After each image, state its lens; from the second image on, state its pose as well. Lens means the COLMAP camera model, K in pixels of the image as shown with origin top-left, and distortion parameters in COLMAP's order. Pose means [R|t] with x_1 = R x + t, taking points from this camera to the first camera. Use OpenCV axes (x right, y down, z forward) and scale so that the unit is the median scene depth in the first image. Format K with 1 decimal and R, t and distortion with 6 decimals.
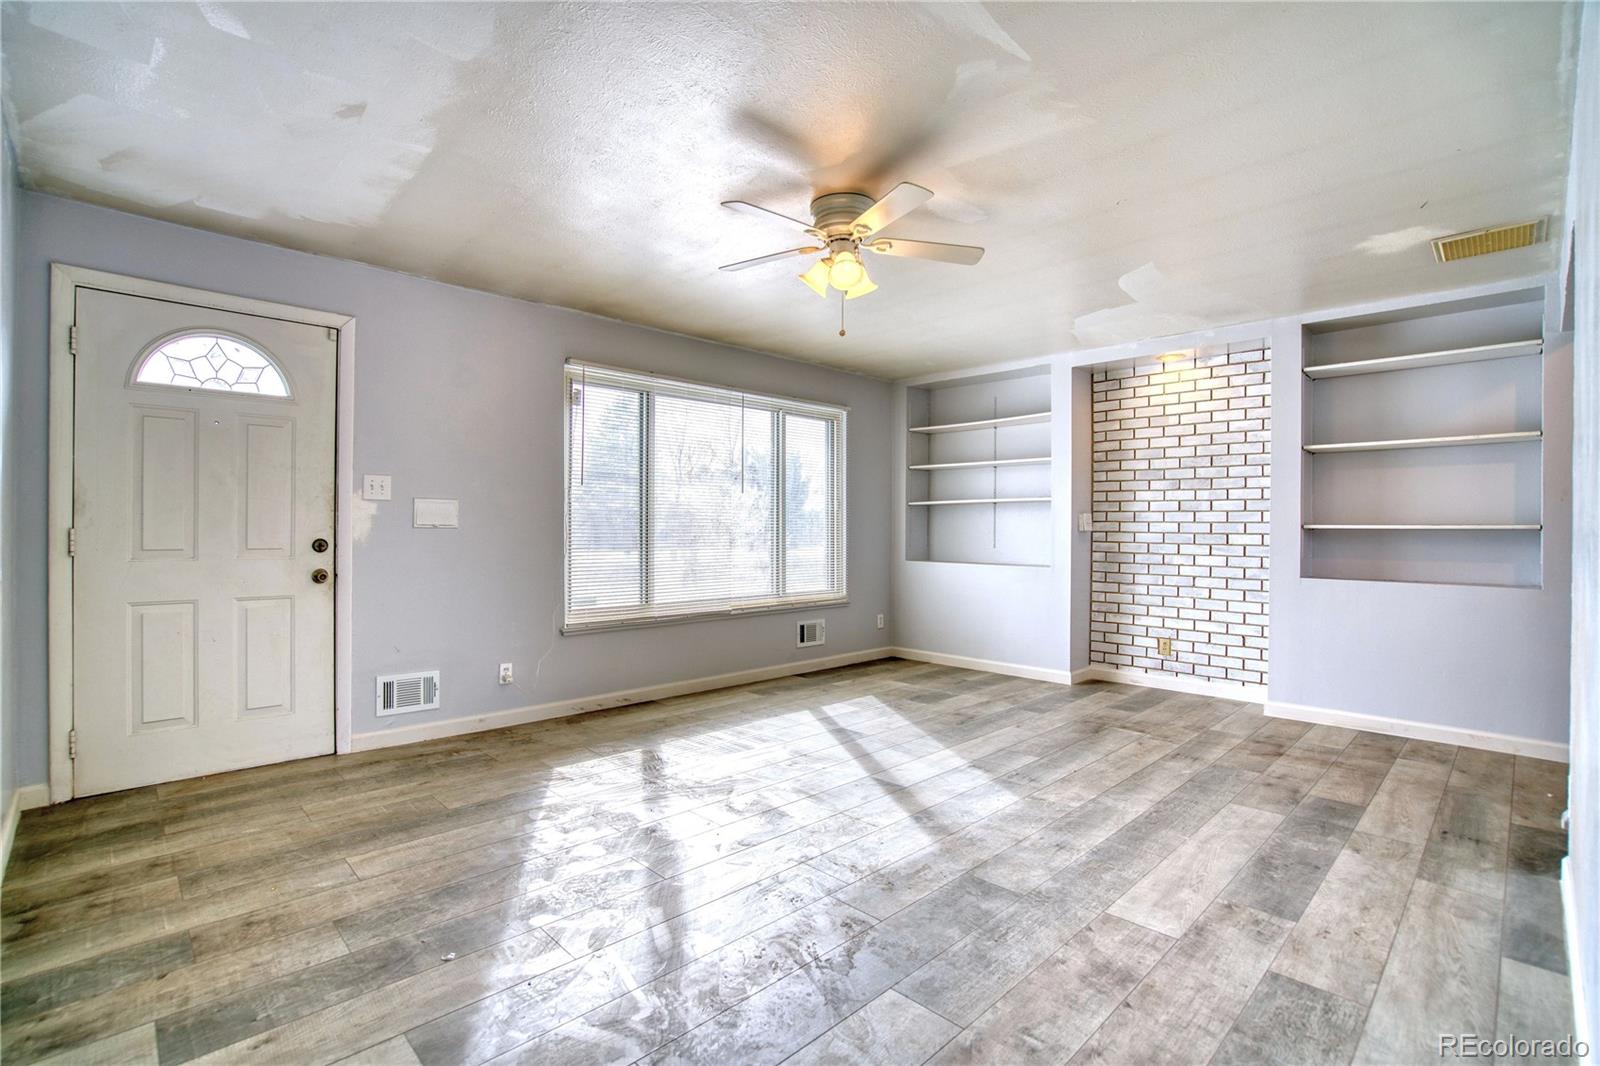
lens RADIAL K [[733.4, 0, 802.2], [0, 733.4, 534.6], [0, 0, 1]] dist [-0.047106, 0.015214]
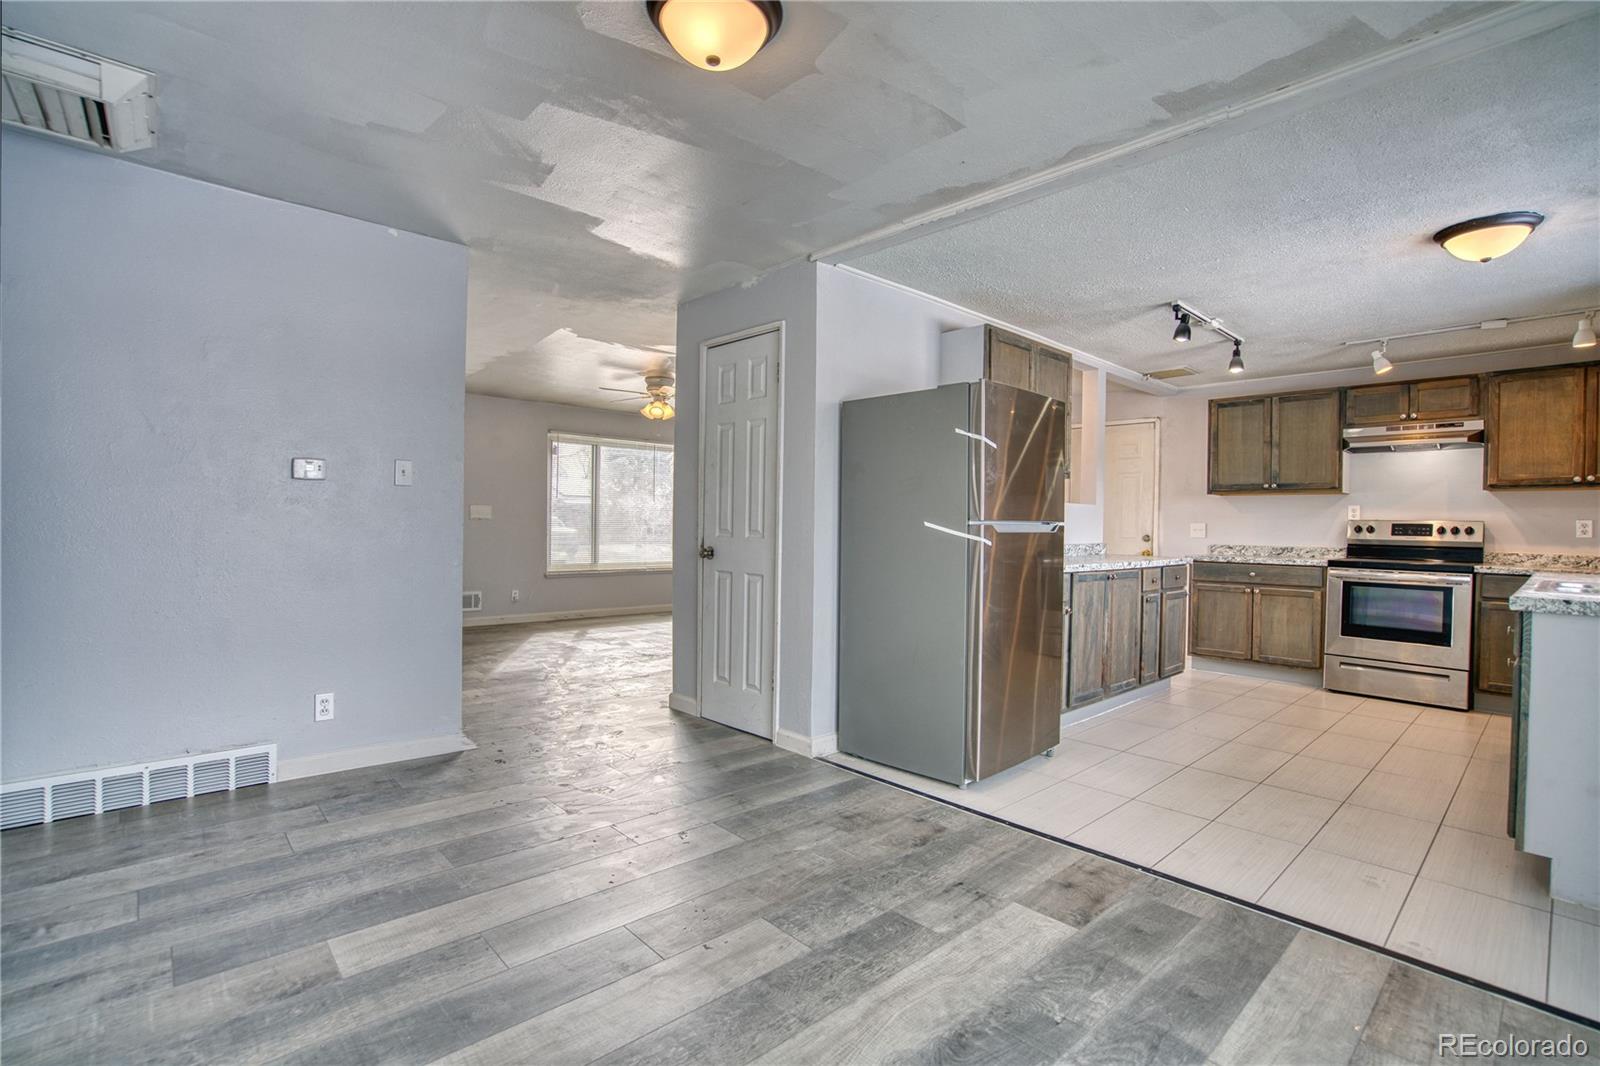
lens RADIAL K [[733.4, 0, 786.9], [0, 733.4, 532.2], [0, 0, 1]] dist [-0.047106, 0.015214]
pose [[0.998802, 0.010188, -0.047852, 0.408083], [-0.010149, 0.999948, 0.001063, 0.014299], [0.047861, -0.000577, 0.998854, -0.906997]]
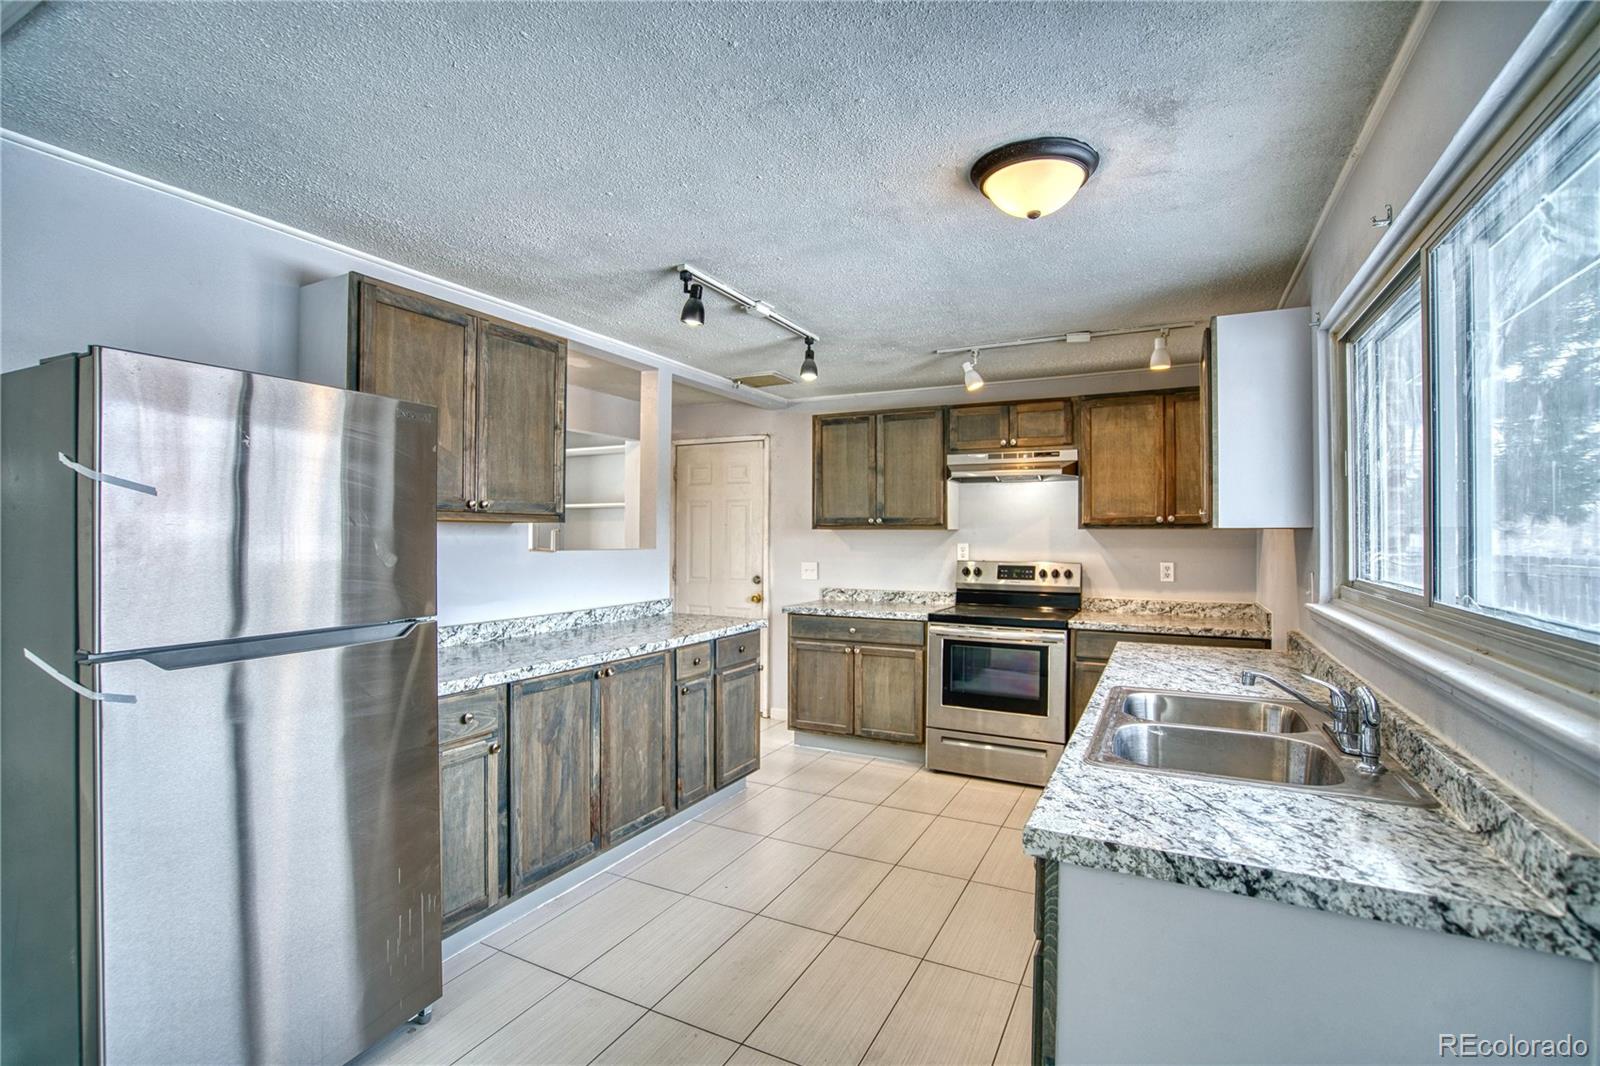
lens RADIAL K [[733.4, 0, 782.2], [0, 733.4, 530.5], [0, 0, 1]] dist [-0.047106, 0.015214]
pose [[0.956106, 0.001368, 0.293018, 0.790093], [0.002881, 0.999897, -0.014071, -0.052258], [-0.293007, 0.014298, 0.956004, -0.553623]]
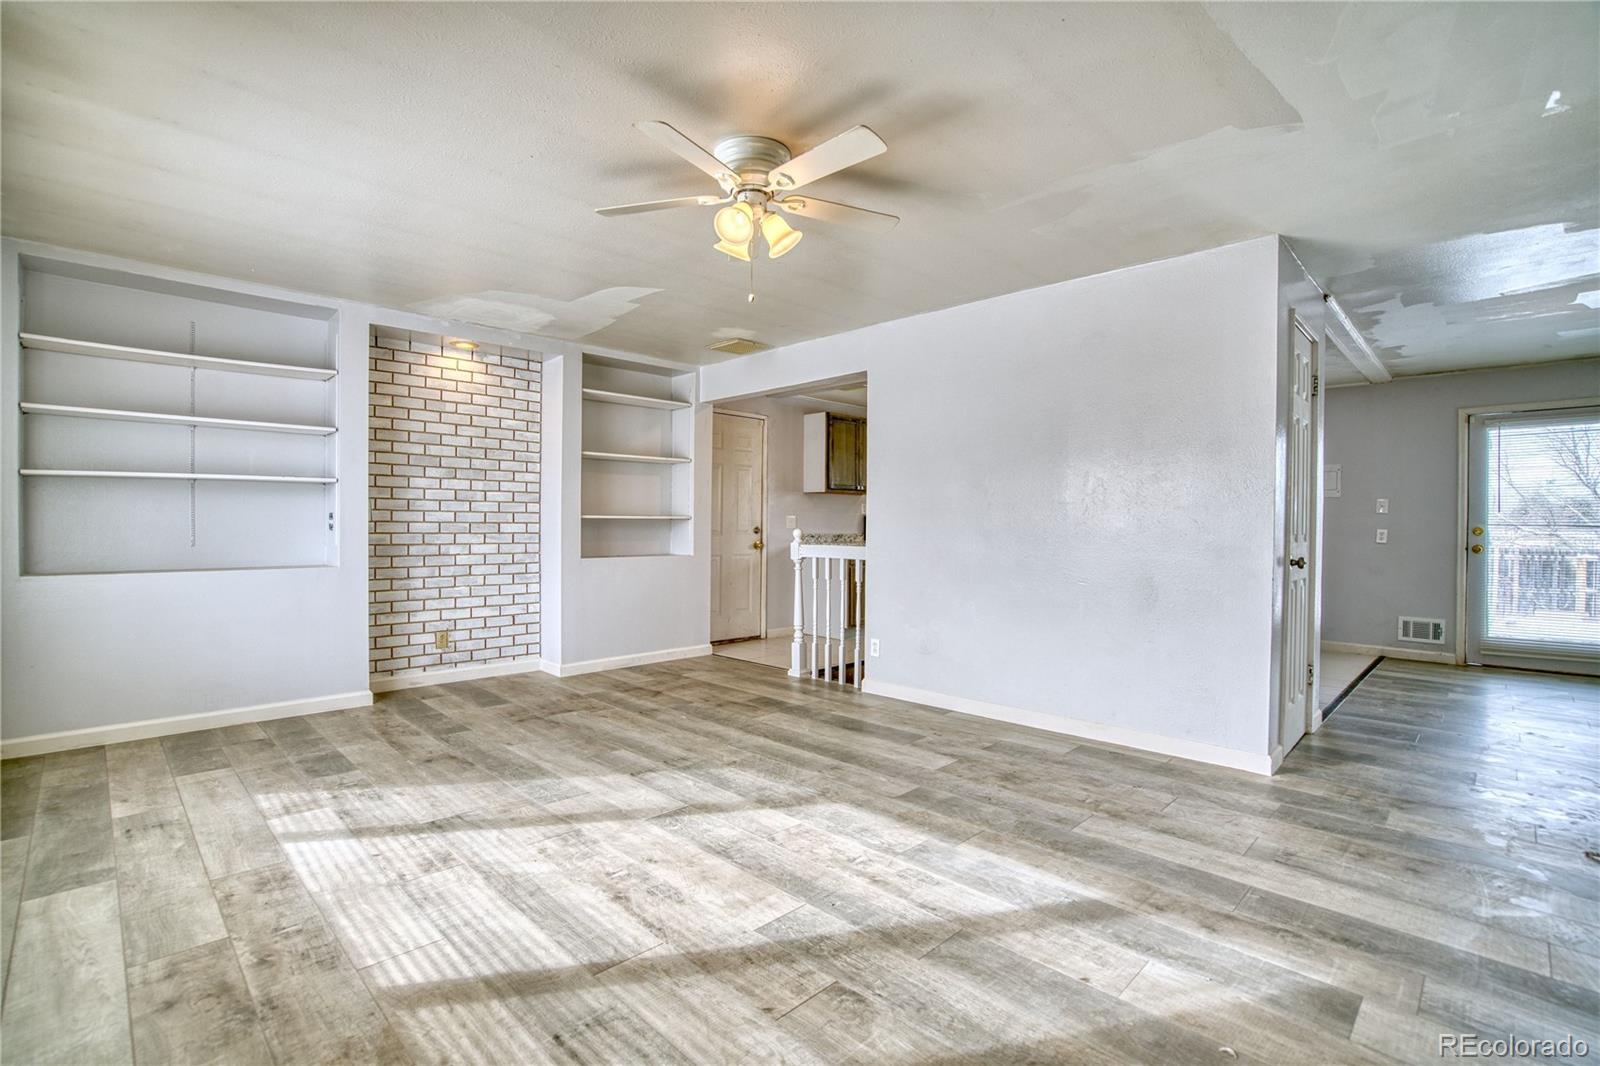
lens RADIAL K [[733.4, 0, 784.8], [0, 733.4, 526.3], [0, 0, 1]] dist [-0.047106, 0.015214]
pose [[0.009005, -0.011368, 0.999895, -0.616789], [0.002729, 0.999932, 0.011344, -0.008905], [-0.999956, 0.002627, 0.009035, 0.709262]]
